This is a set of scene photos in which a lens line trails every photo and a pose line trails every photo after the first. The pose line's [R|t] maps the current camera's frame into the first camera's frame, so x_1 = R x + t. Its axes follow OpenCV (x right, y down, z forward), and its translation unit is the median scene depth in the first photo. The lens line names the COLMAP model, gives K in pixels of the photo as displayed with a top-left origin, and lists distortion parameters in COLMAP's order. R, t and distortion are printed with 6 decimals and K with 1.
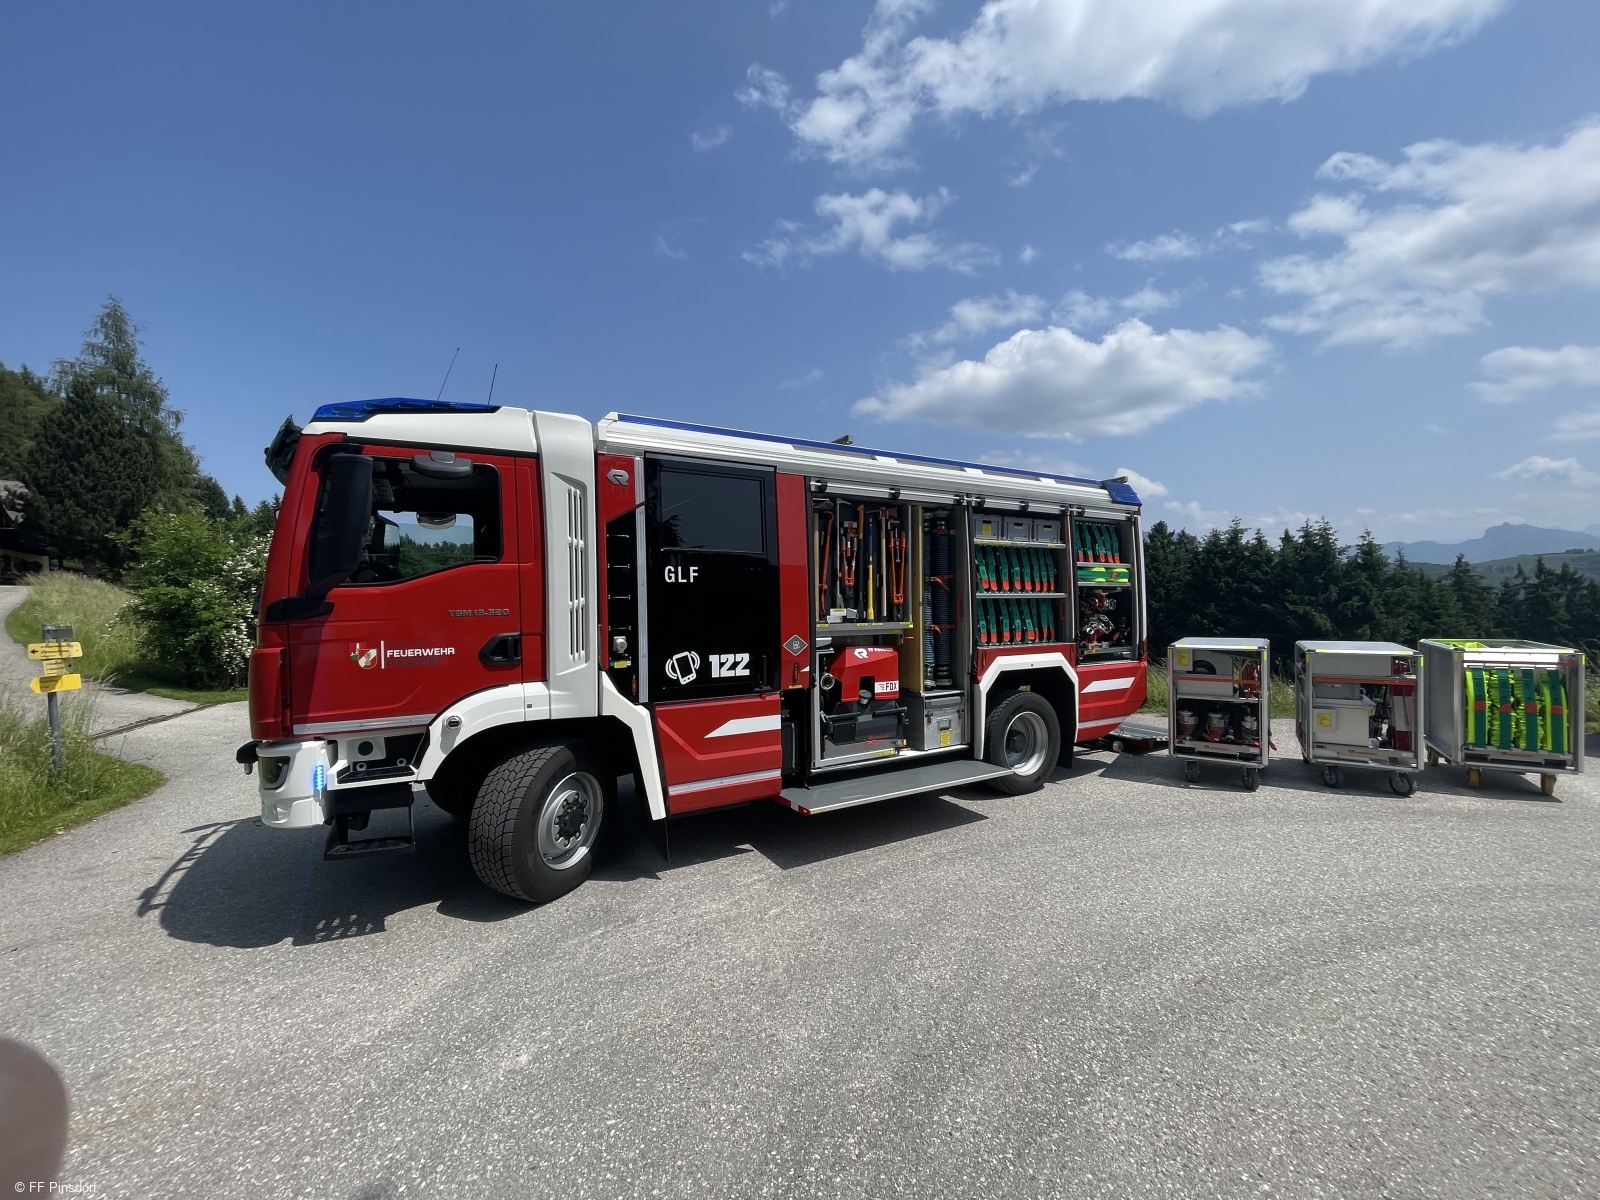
lens RADIAL K [[647.4, 0, 801.9], [0, 647.4, 603.7], [0, 0, 1]] dist [-0.003516, 0.001139]
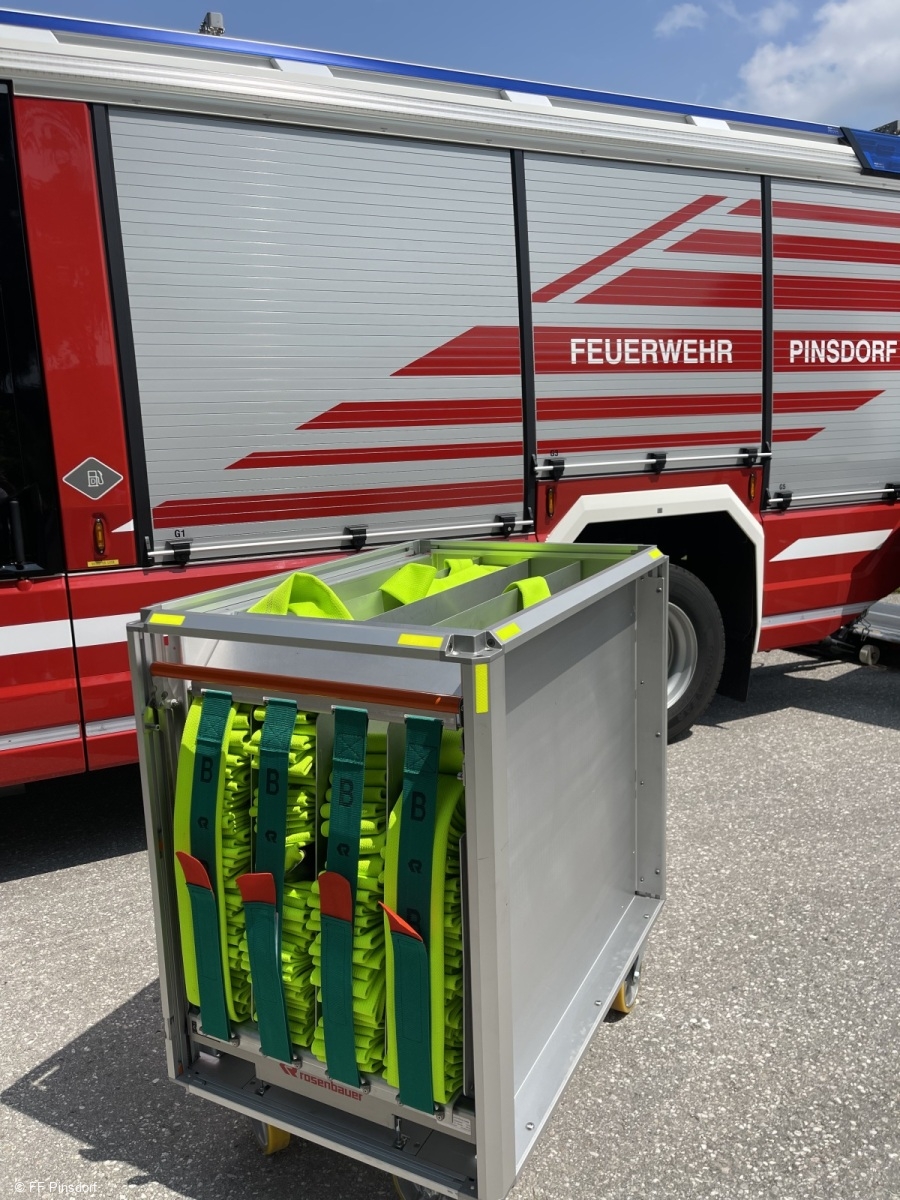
lens RADIAL K [[904.7, 0, 439.3], [0, 904.7, 602.7], [0, 0, 1]] dist [0.089265, -0.124016]
pose [[0.995773, -0.013905, -0.090791, 0.330081], [0.030124, 0.983240, 0.179812, 0.042760], [0.086769, -0.181787, 0.979502, 0.352386]]
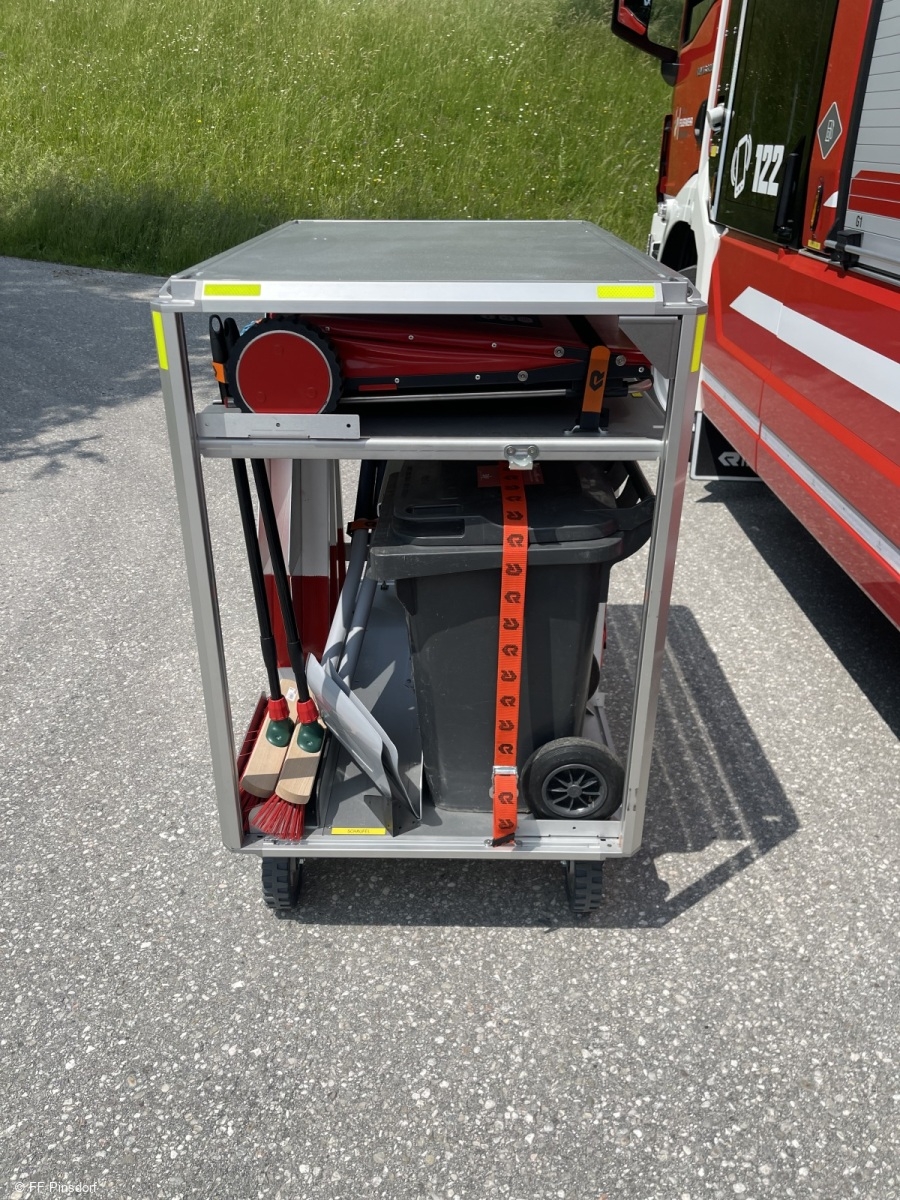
lens RADIAL K [[904.7, 0, 445.6], [0, 904.7, 594.8], [0, 0, 1]] dist [0.089265, -0.124016]
pose [[-0.516758, 0.385757, -0.764298, 0.684802], [-0.006121, 0.891048, 0.453869, 0.067673], [0.856109, 0.239219, -0.458095, 1.193064]]
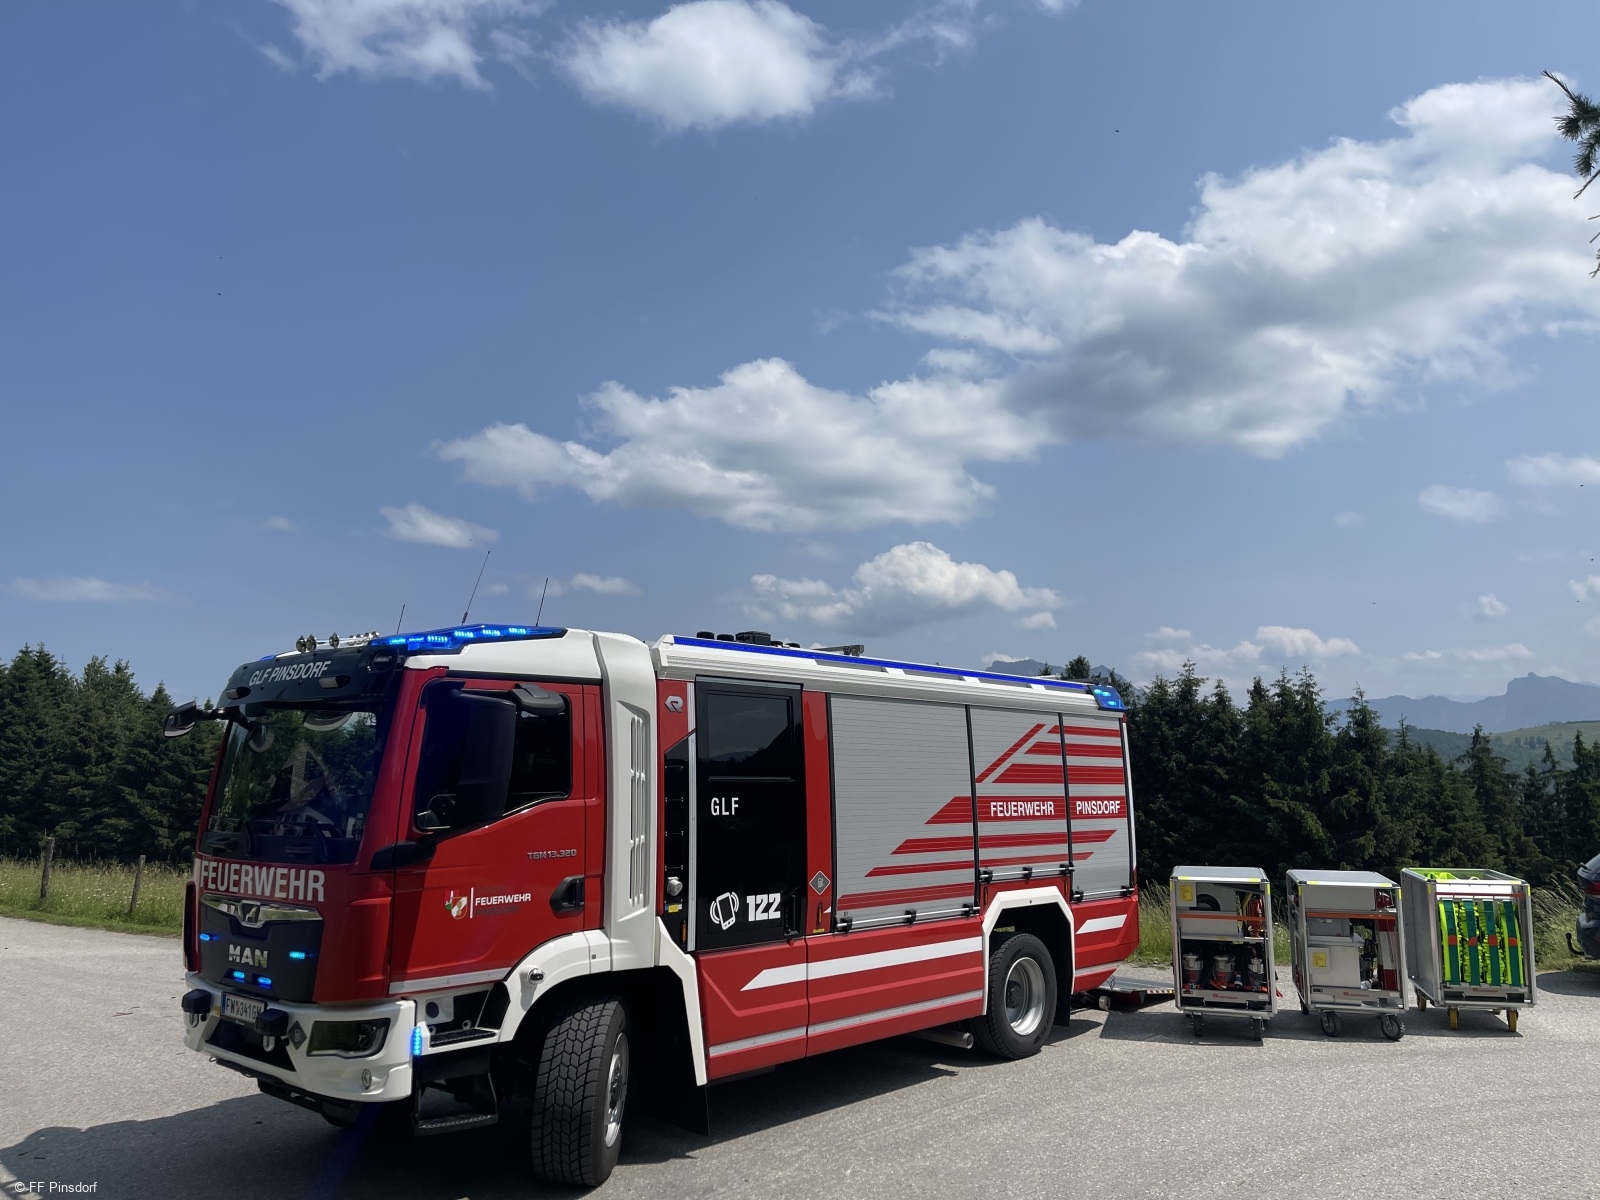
lens RADIAL K [[1206.3, 0, 806.8], [0, 1206.3, 603.2], [0, 0, 1]] dist [0.089265, -0.124016]
pose [[0.957412, 0.055049, 0.283429, -0.562710], [-0.013474, 0.989105, -0.146594, -0.078494], [-0.288411, 0.136532, 0.947723, -0.696951]]
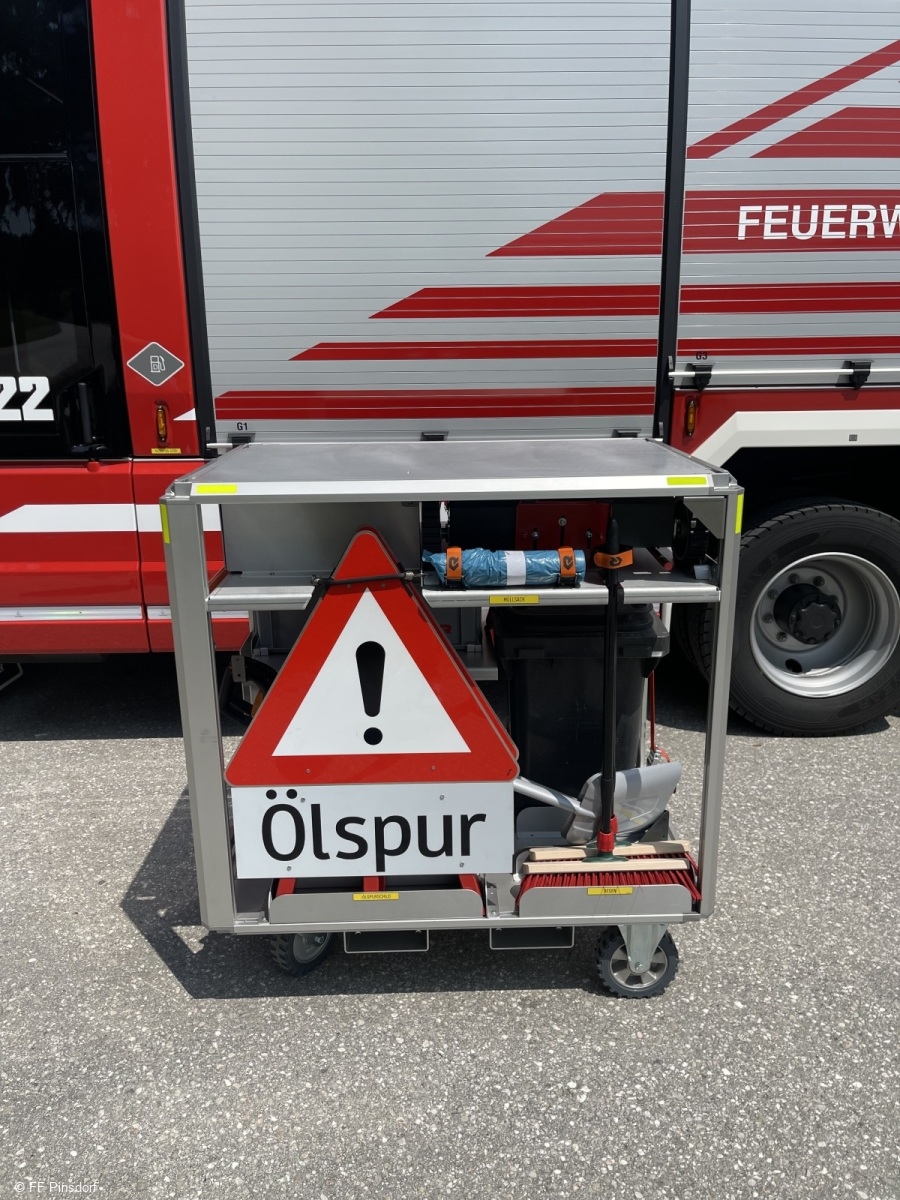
lens RADIAL K [[904.7, 0, 454.4], [0, 904.7, 597.3], [0, 0, 1]] dist [0.089265, -0.124016]
pose [[0.871801, 0.129172, -0.472522, 0.563598], [0.001704, 0.963801, 0.266616, 0.053492], [0.489857, -0.233241, 0.840023, 0.525142]]
